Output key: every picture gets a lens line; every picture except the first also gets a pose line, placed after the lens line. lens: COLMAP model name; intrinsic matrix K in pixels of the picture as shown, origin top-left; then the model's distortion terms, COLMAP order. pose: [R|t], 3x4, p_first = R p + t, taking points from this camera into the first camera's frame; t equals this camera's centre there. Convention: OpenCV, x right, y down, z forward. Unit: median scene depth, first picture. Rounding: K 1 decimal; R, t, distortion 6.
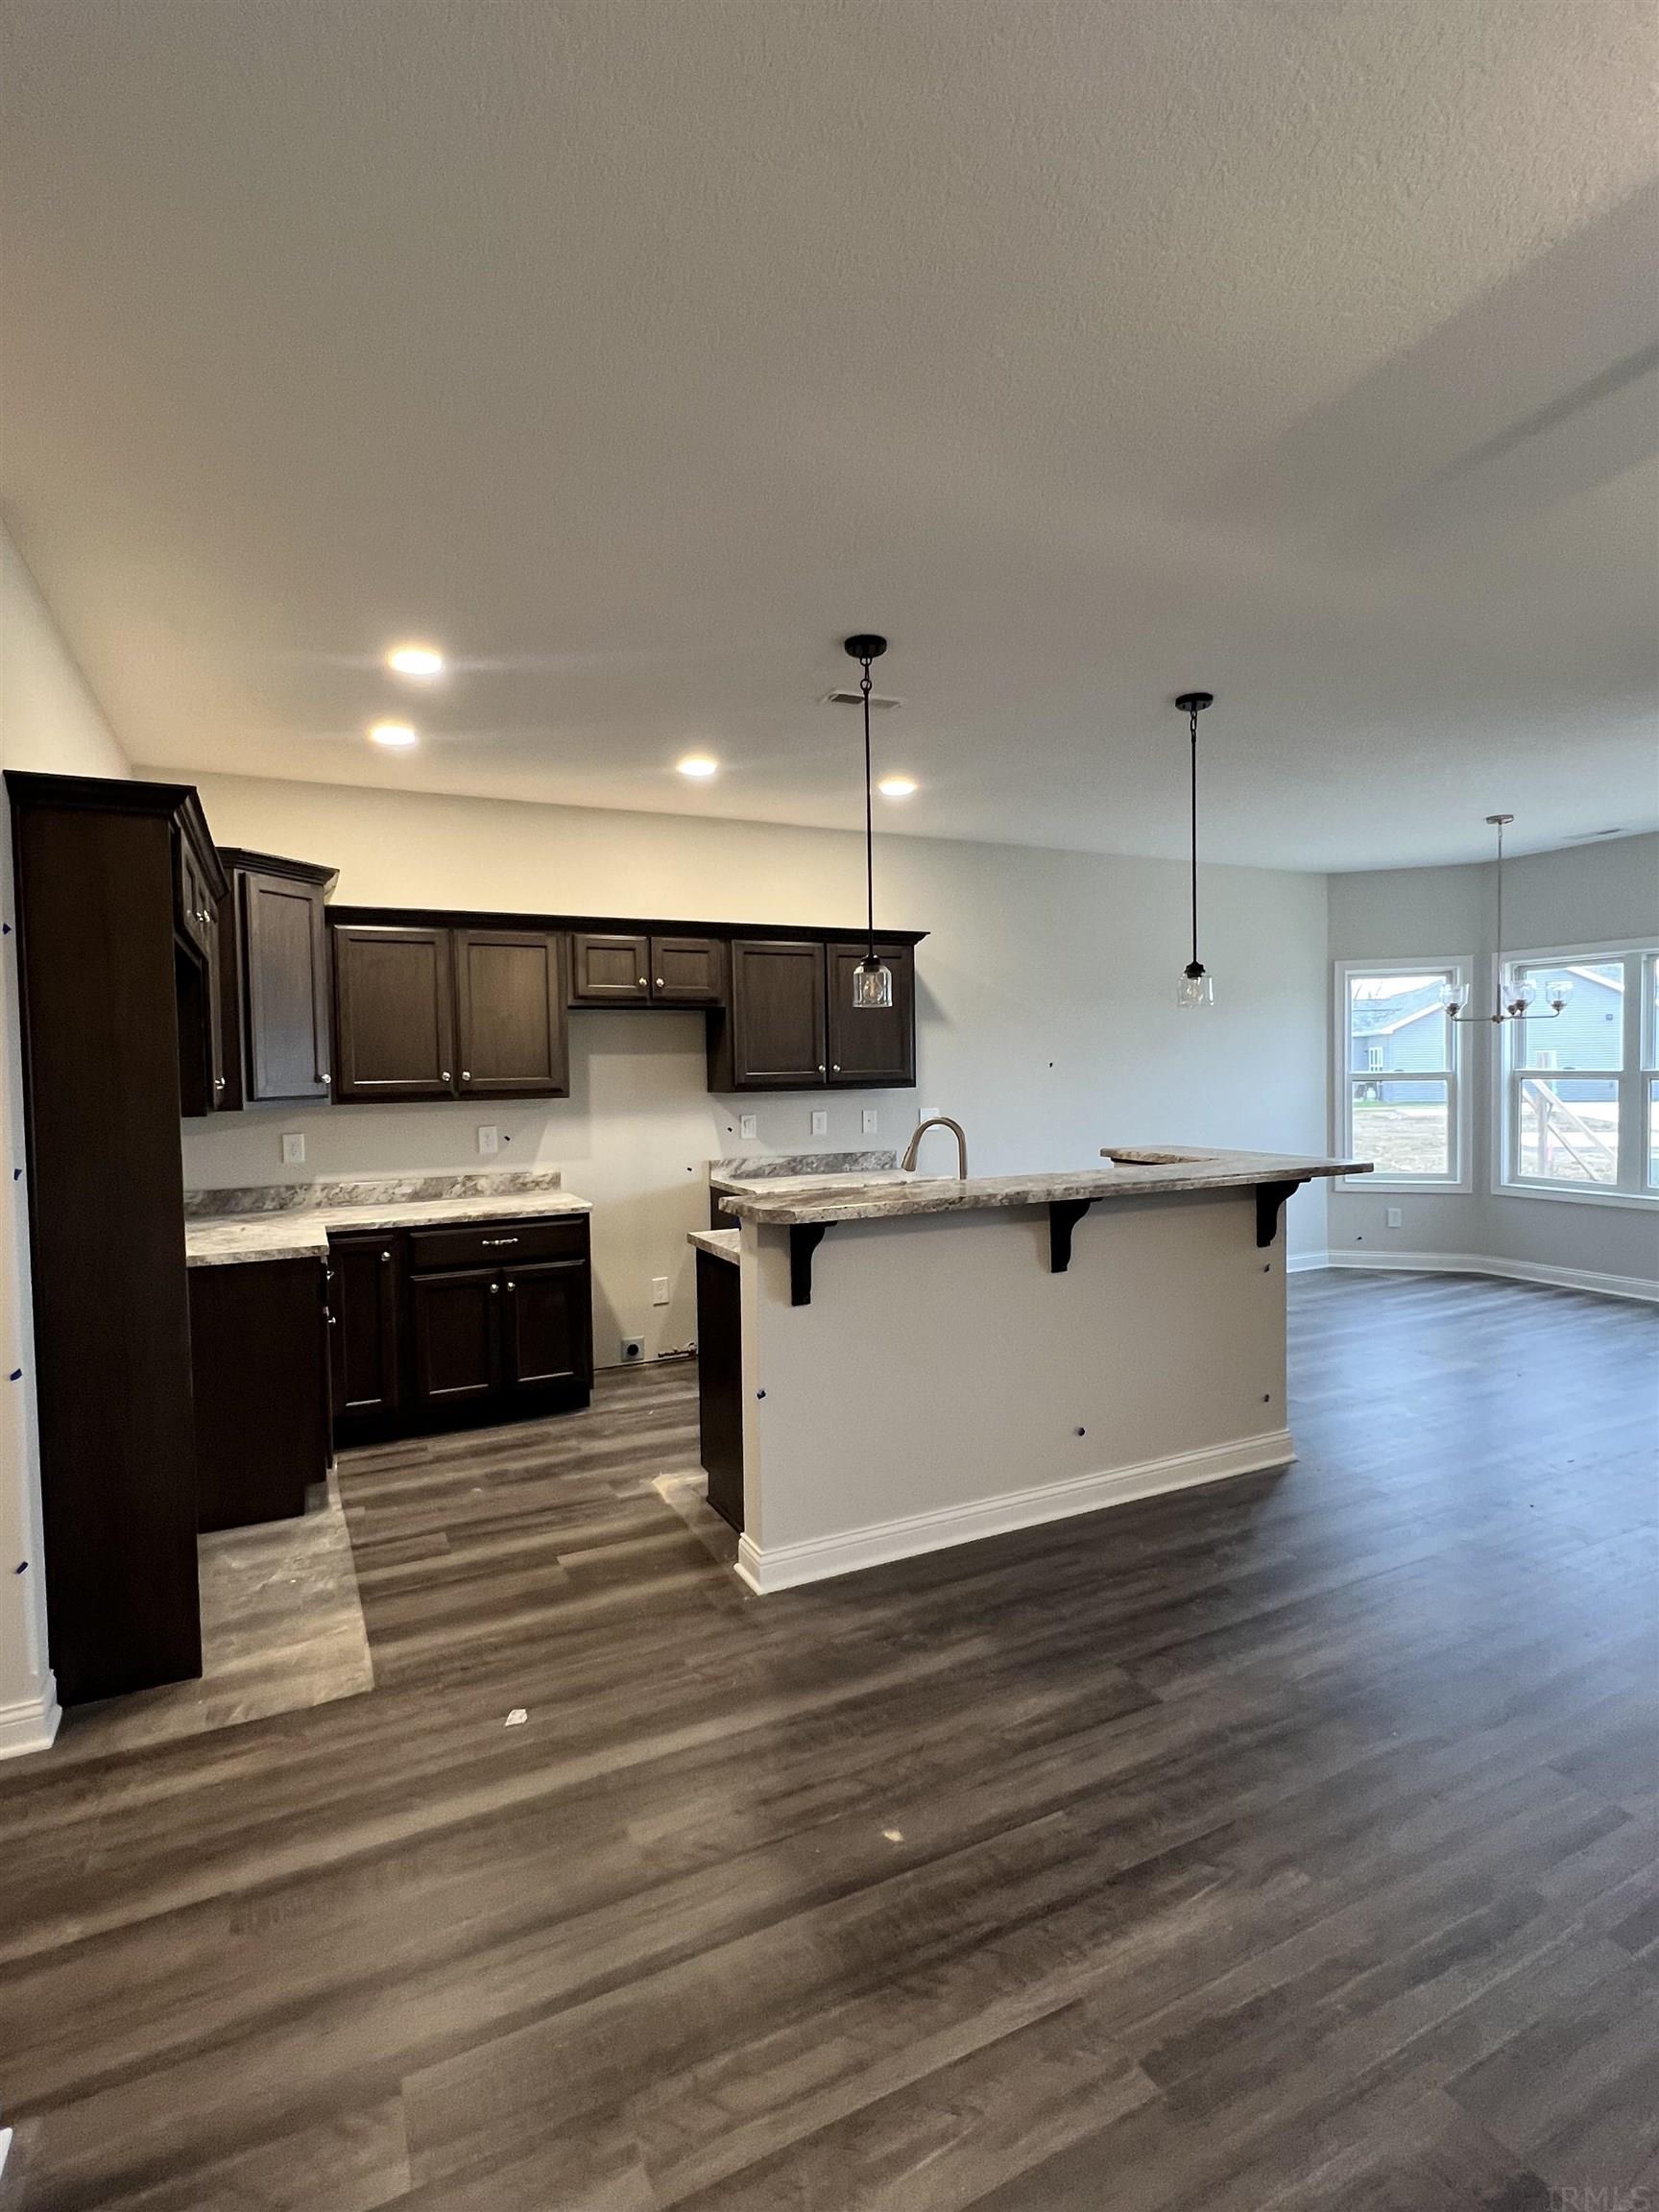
lens RADIAL K [[1077.5, 0, 832.7], [0, 1077.5, 1103.7], [0, 0, 1]] dist [-0.001158, -0.000106]
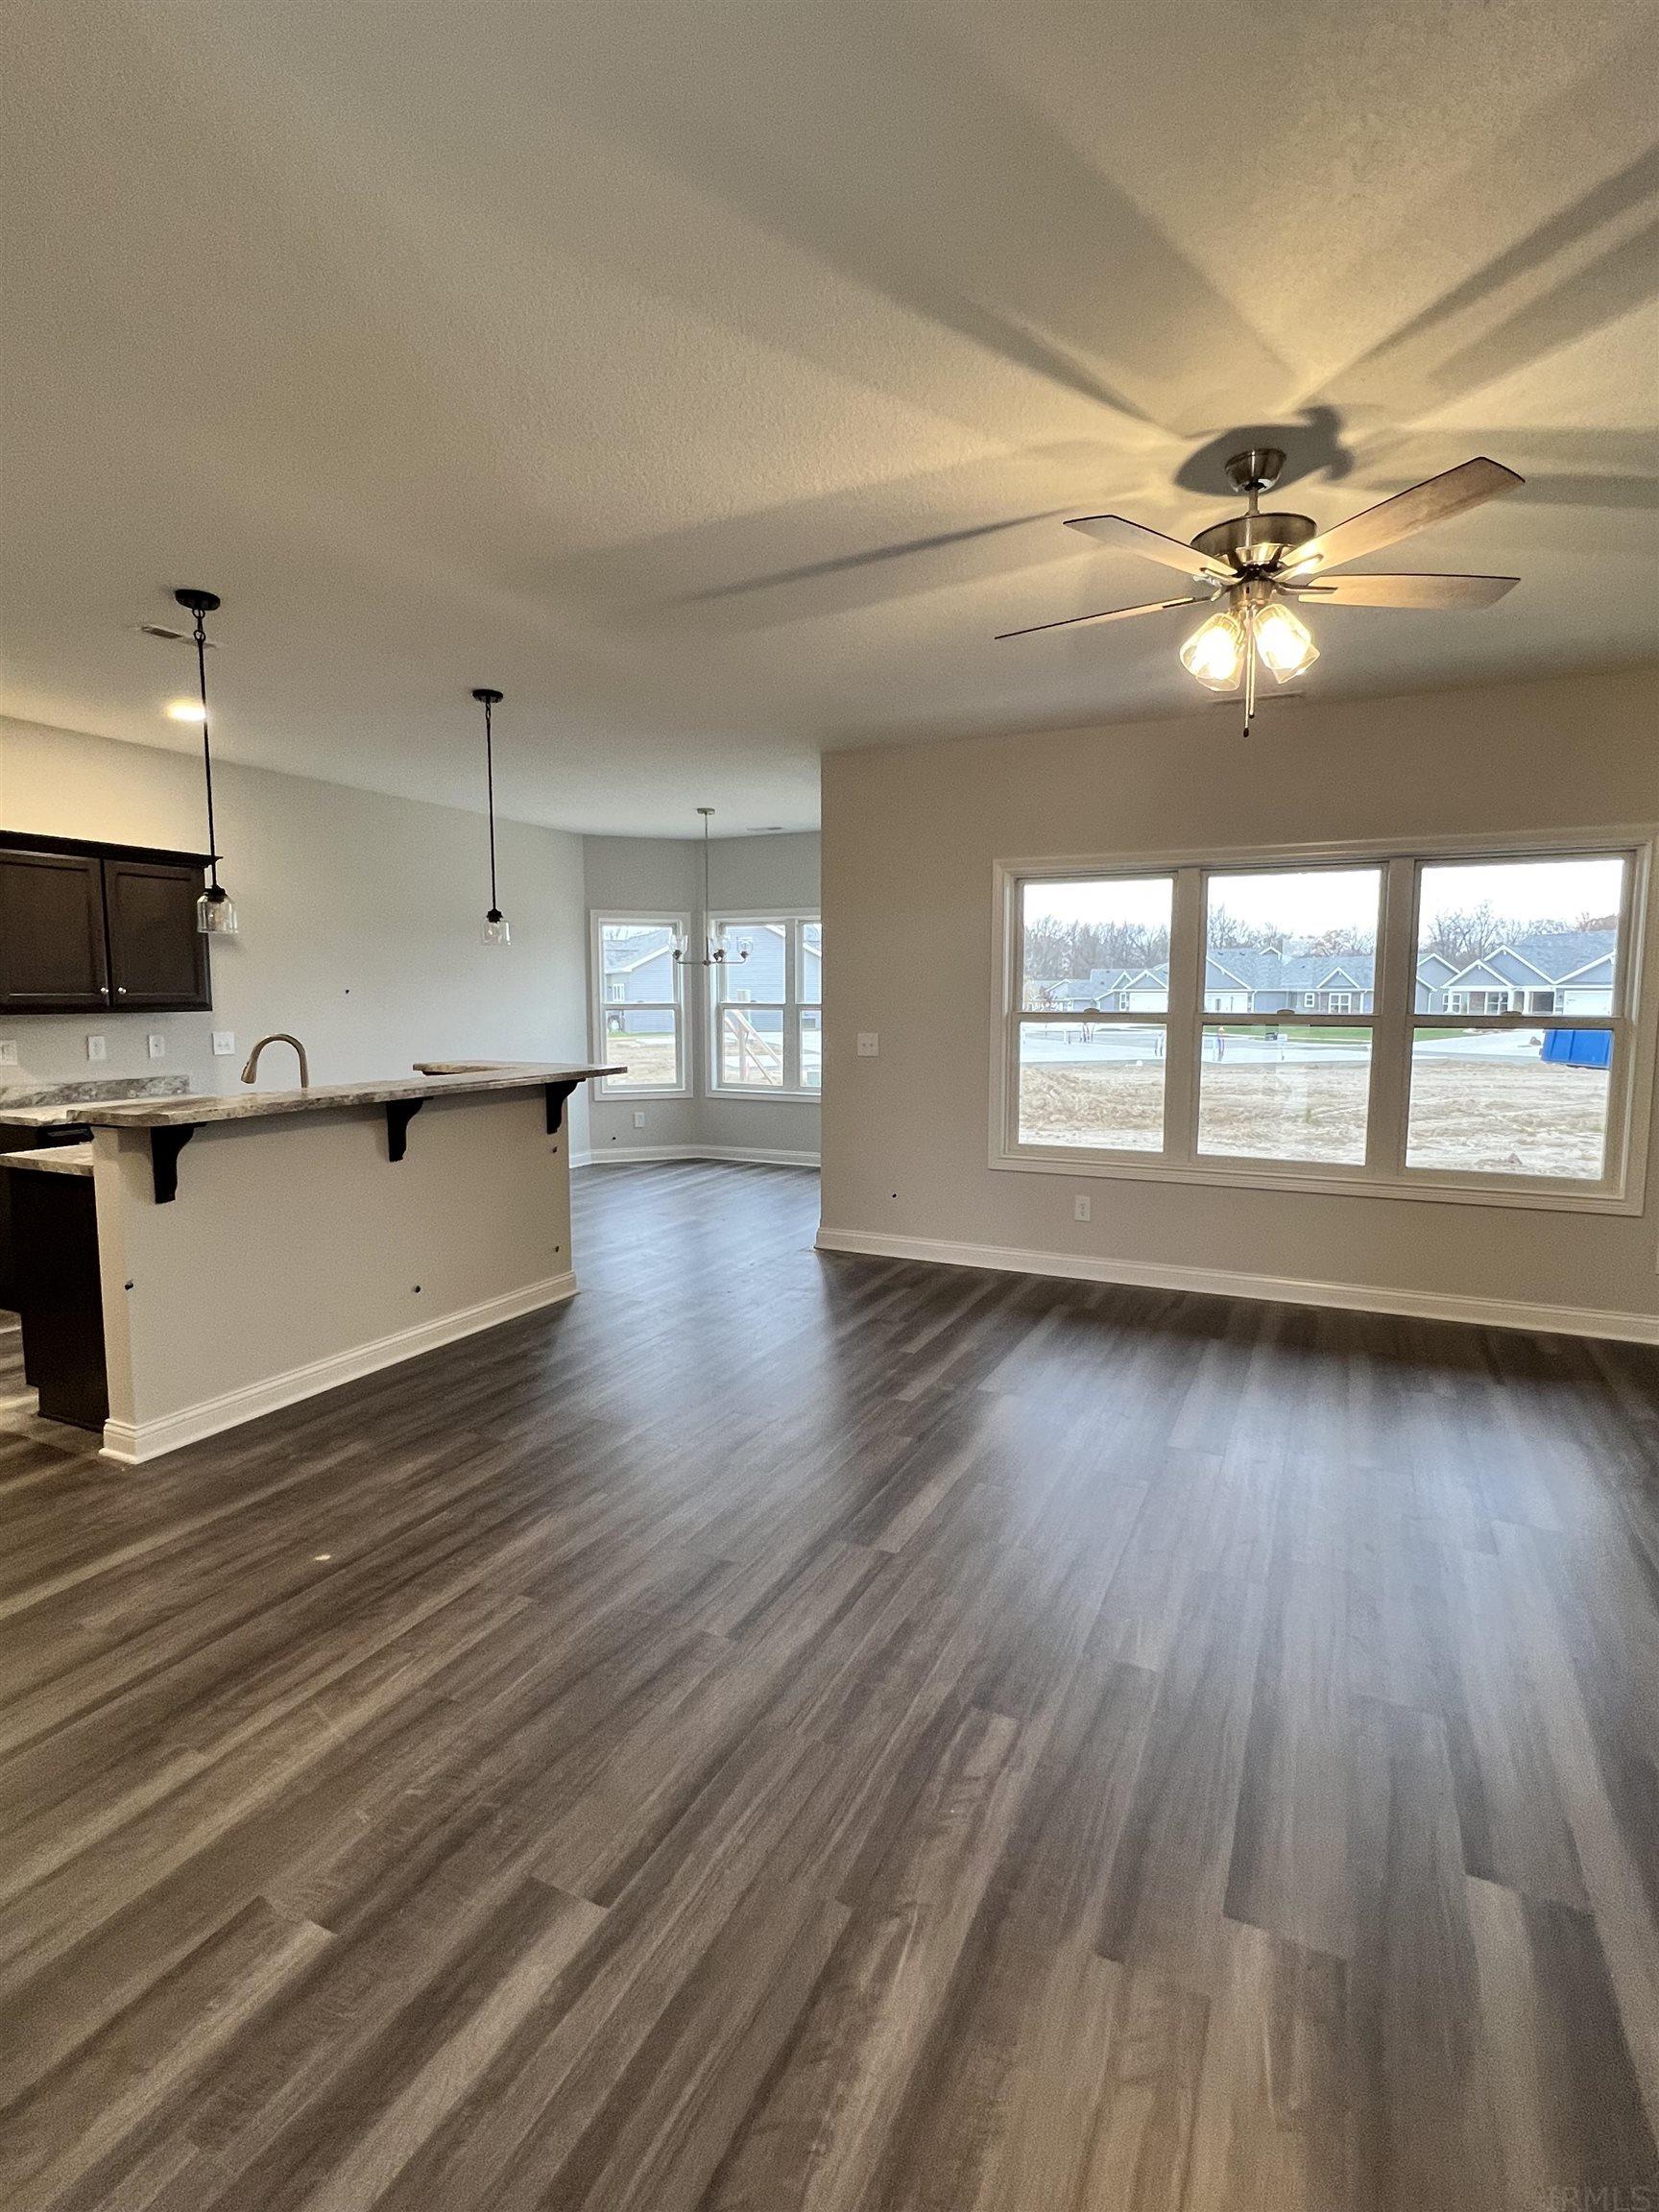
lens RADIAL K [[1077.5, 0, 832.7], [0, 1077.5, 1103.7], [0, 0, 1]] dist [-0.001158, -0.000106]
pose [[0.787831, -0.045822, 0.614184, -0.130952], [0.007723, 0.997885, 0.064542, 0.015757], [-0.615843, -0.046105, 0.786519, -0.231427]]
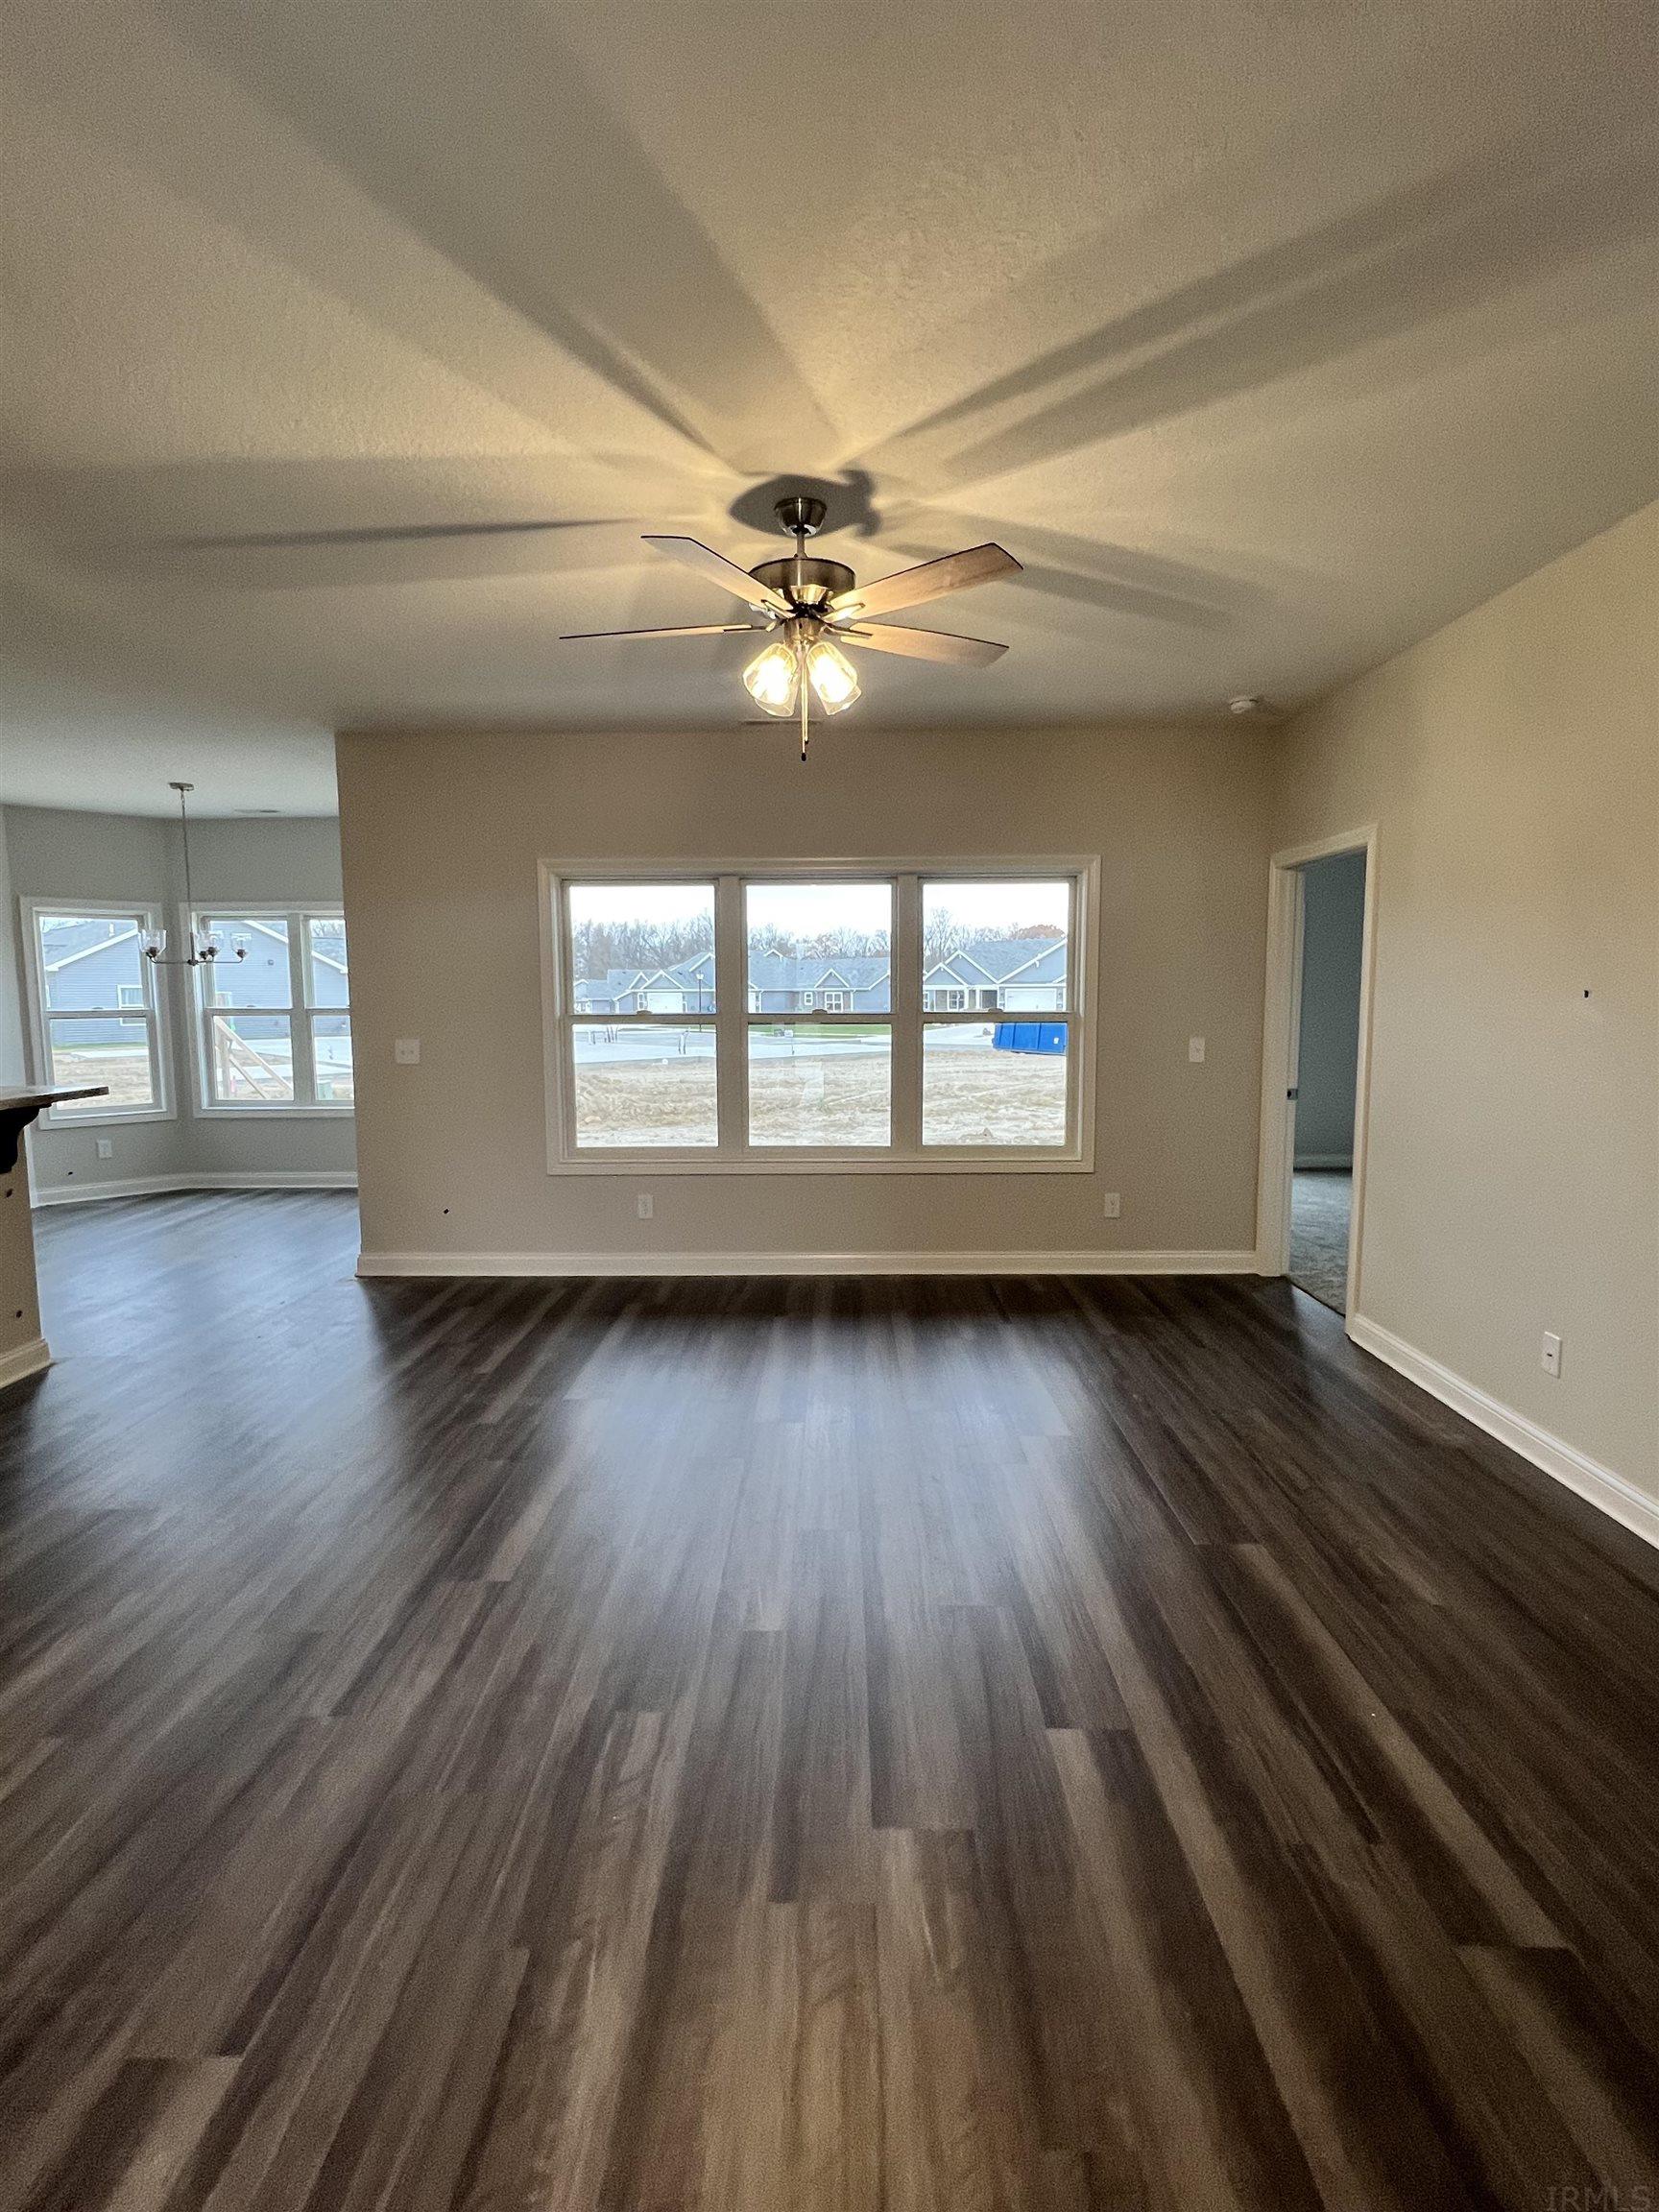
lens RADIAL K [[1079.2, 0, 830.4], [0, 1079.2, 1107.8], [0, 0, 1]] dist [0.000348, 0.000254]
pose [[0.453376, -0.081065, 0.887625, -0.167019], [0.029488, 0.996675, 0.075963, 0.012855], [-0.890831, -0.008265, 0.454259, -0.202059]]
